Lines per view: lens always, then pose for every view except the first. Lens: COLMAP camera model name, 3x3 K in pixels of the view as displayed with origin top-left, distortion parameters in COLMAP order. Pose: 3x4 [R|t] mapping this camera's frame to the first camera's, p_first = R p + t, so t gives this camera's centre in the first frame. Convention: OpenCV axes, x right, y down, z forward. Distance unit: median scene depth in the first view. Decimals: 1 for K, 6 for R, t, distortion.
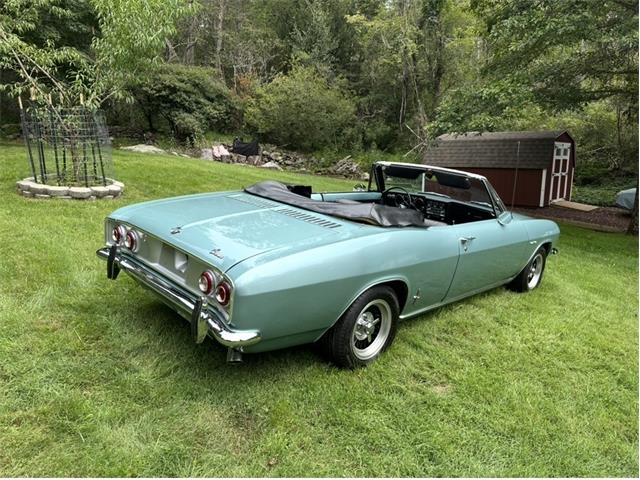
lens RADIAL K [[443.0, 0, 323.7], [0, 443.0, 241.0], [0, 0, 1]] dist [0.052630, -0.063100]
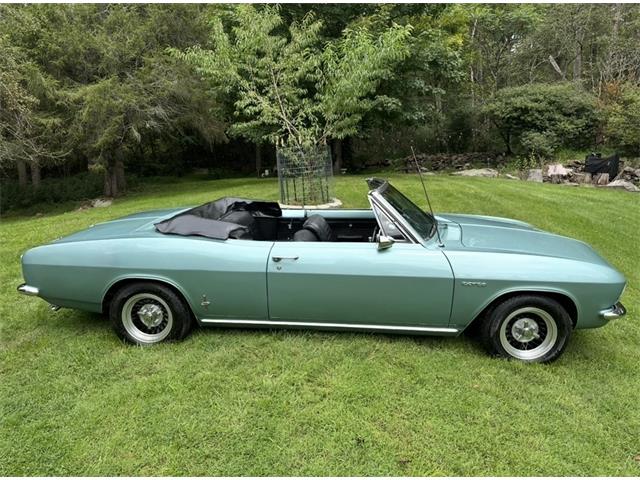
lens RADIAL K [[443.0, 0, 323.7], [0, 443.0, 241.0], [0, 0, 1]] dist [0.052630, -0.063100]
pose [[0.641145, 0.067991, -0.764402, 0.157521], [-0.108814, 0.994058, -0.002850, -0.006347], [0.759666, 0.085005, 0.644734, 0.069426]]
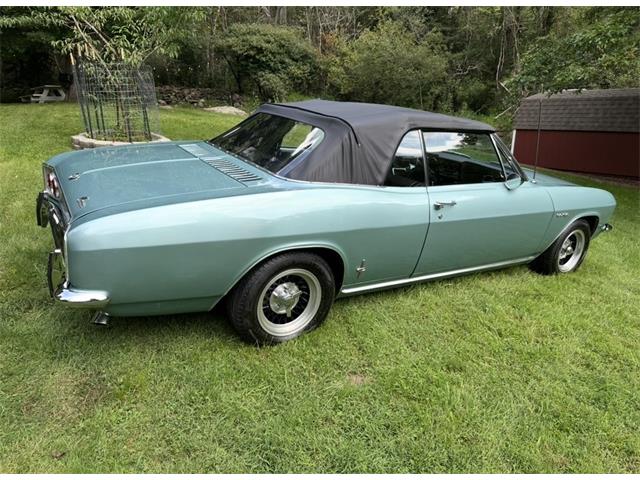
lens RADIAL K [[448.8, 0, 323.6], [0, 448.8, 239.7], [0, 0, 1]] dist [0.003376, 0.003110]
pose [[0.976365, 0.059990, -0.207636, 0.041546], [-0.044900, 0.996047, 0.076642, 0.001163], [0.211413, -0.065508, 0.975199, 0.021801]]
